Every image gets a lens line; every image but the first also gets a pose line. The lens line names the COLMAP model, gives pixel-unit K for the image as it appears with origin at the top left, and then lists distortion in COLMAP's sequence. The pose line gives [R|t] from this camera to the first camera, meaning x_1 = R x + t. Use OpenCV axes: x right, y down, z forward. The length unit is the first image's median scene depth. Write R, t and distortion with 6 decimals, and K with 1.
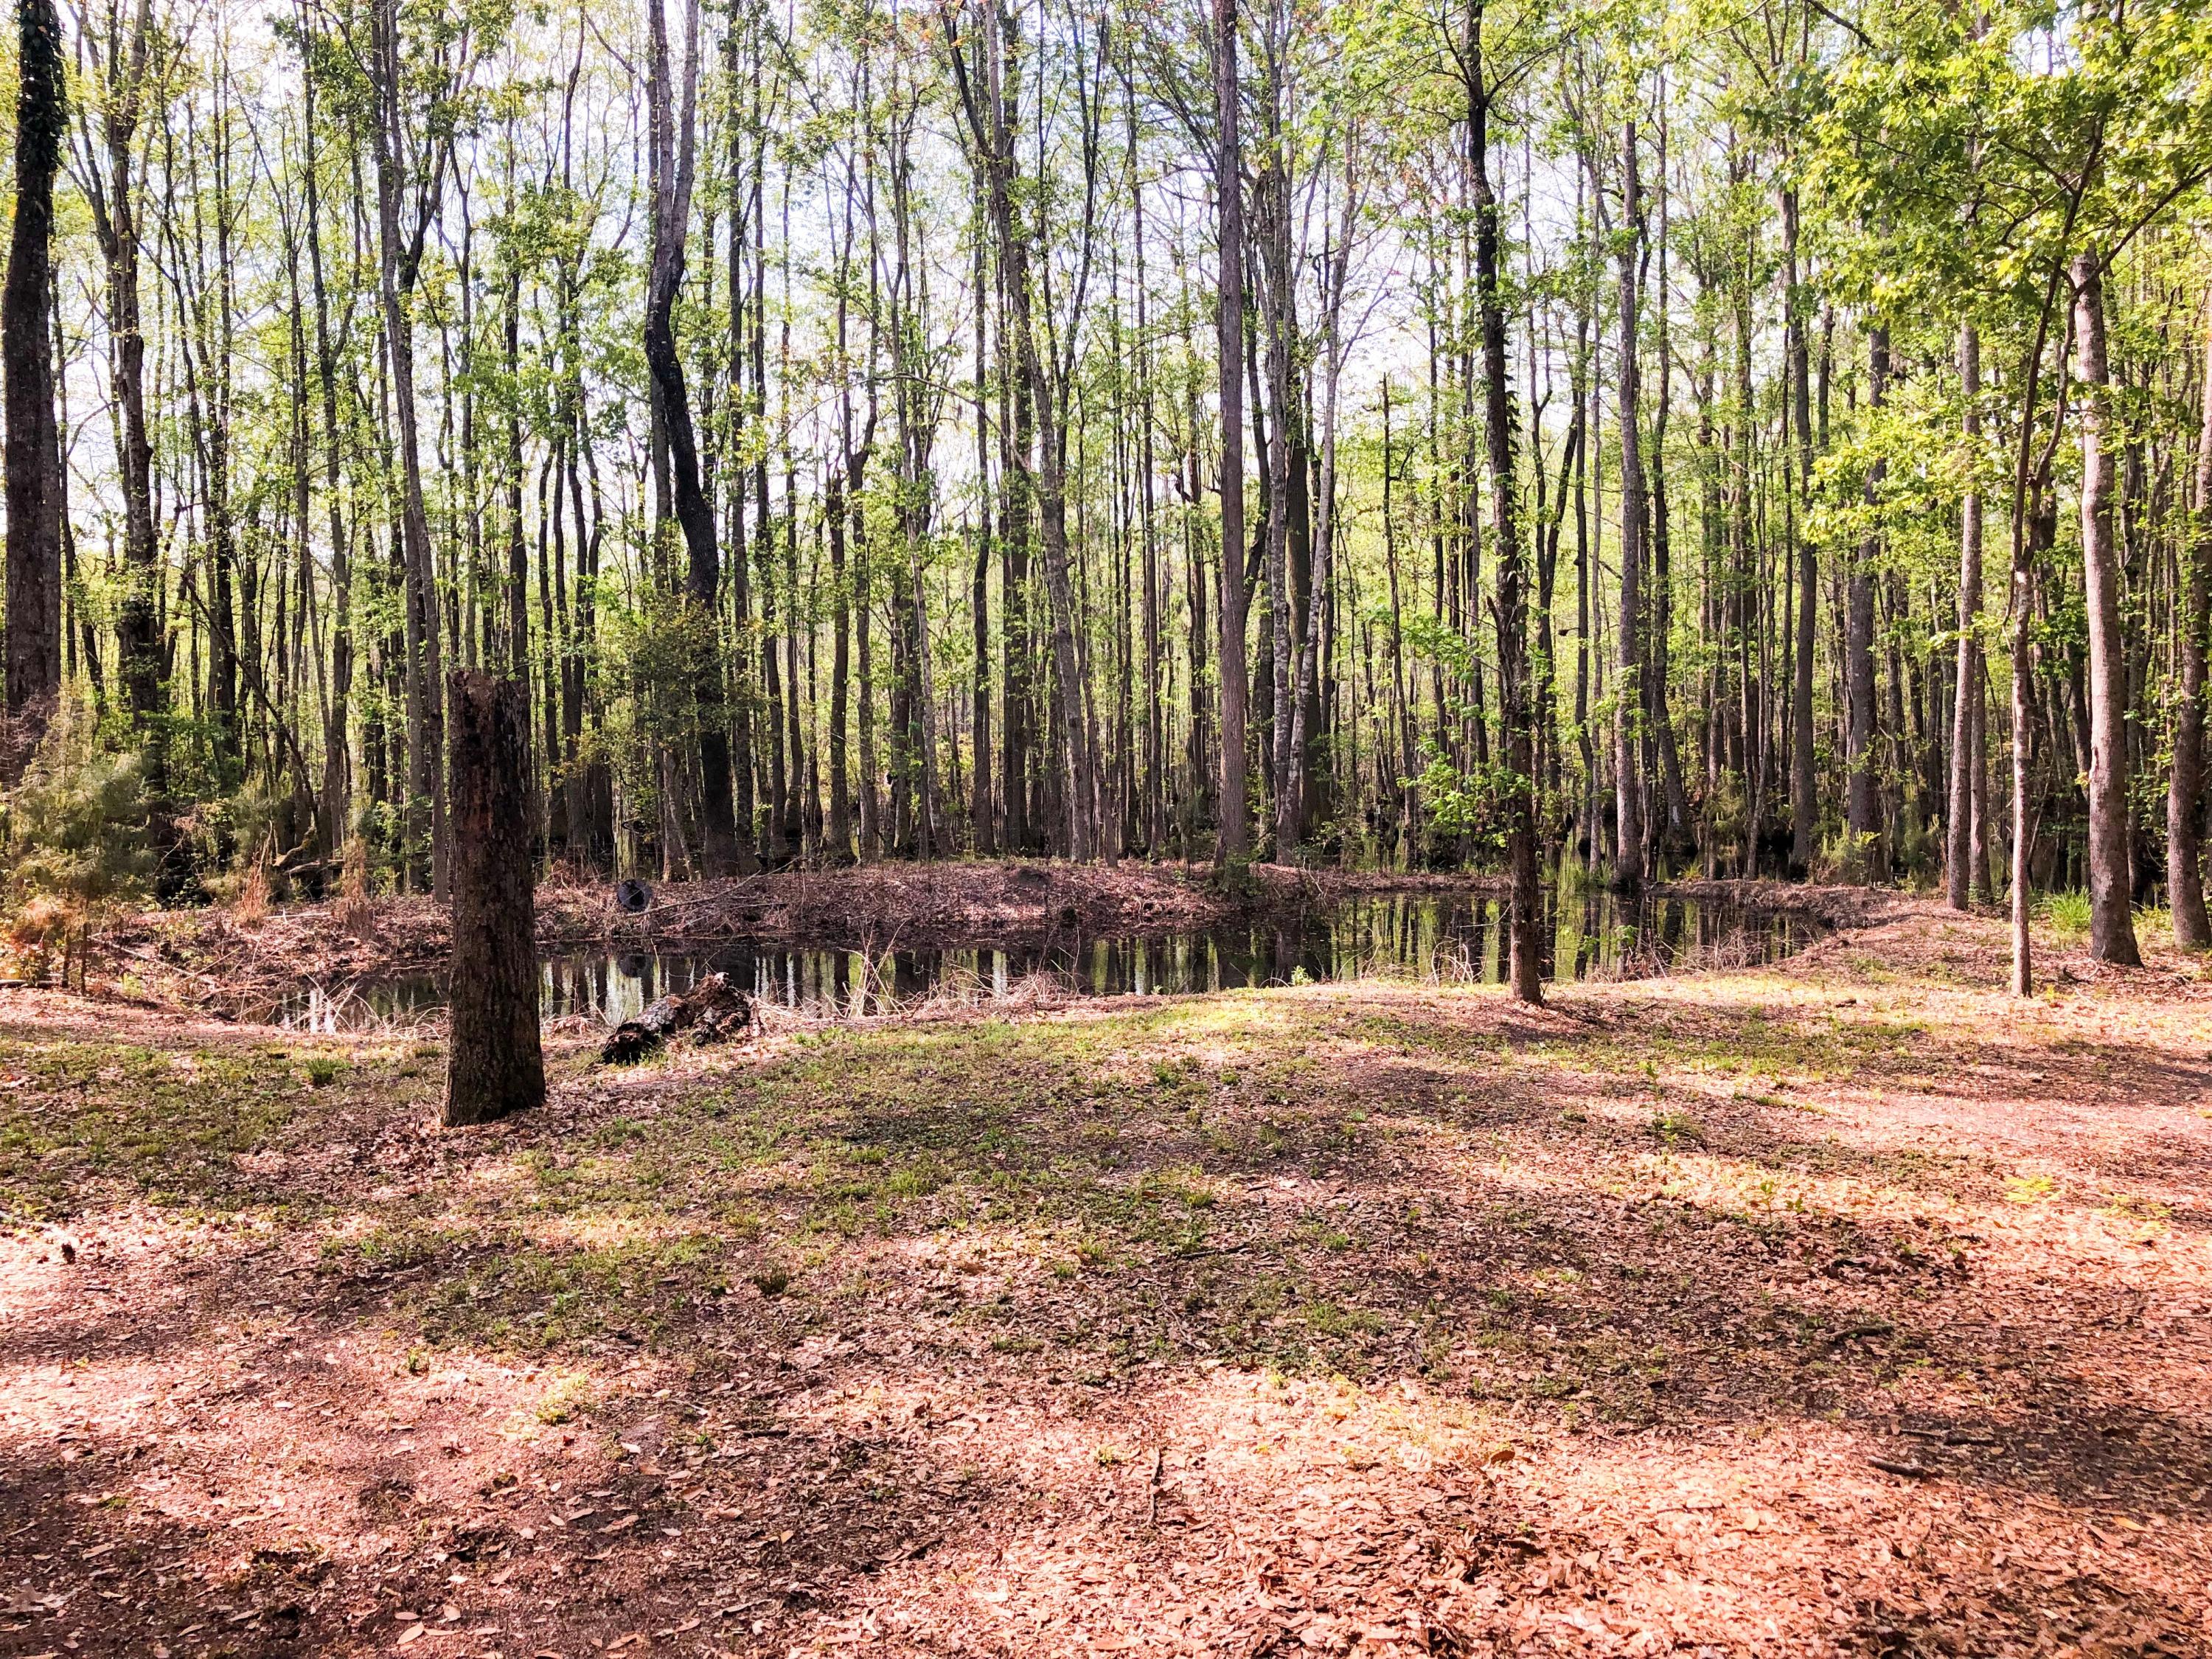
lens RADIAL K [[1834.9, 0, 1107.9], [0, 1834.9, 826.9], [0, 0, 1]] dist [0.029287, -0.021328]
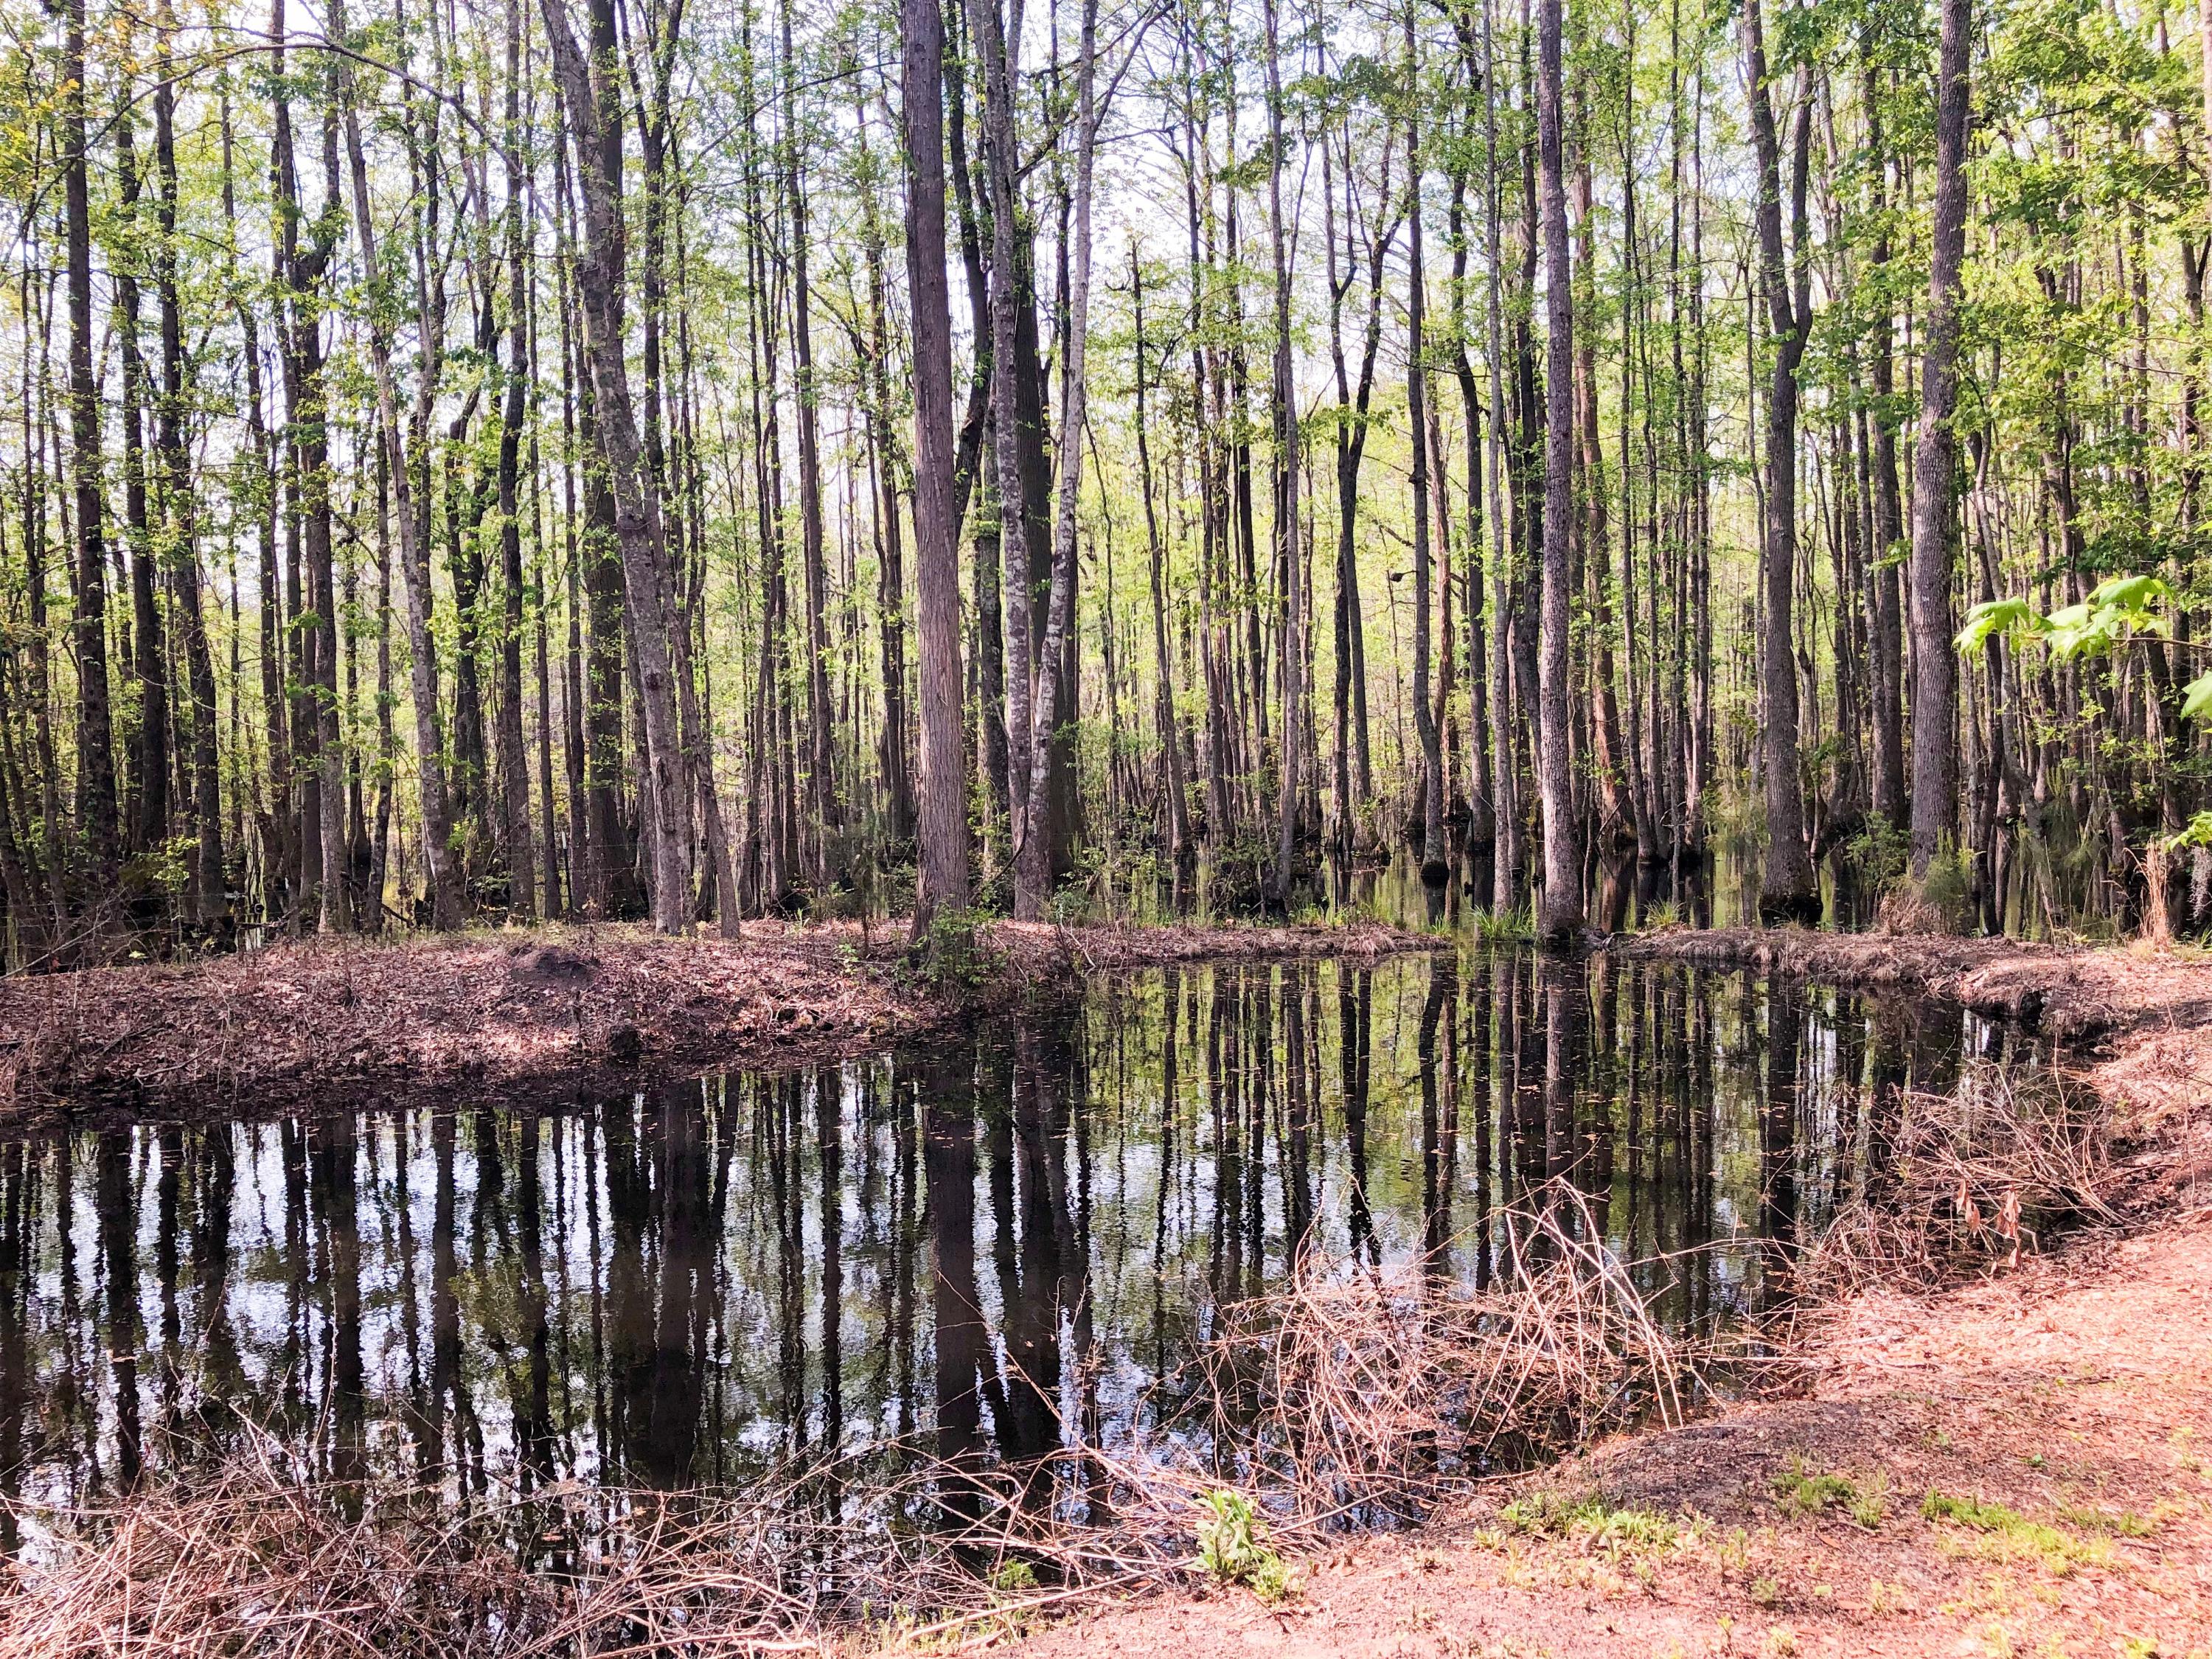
lens RADIAL K [[1834.9, 0, 1107.0], [0, 1834.9, 829.1], [0, 0, 1]] dist [0.029287, -0.021328]
pose [[0.987548, -0.019388, 0.156121, 0.024005], [0.021099, 0.999734, -0.009311, -0.002940], [-0.155899, 0.012489, 0.987694, 0.351487]]
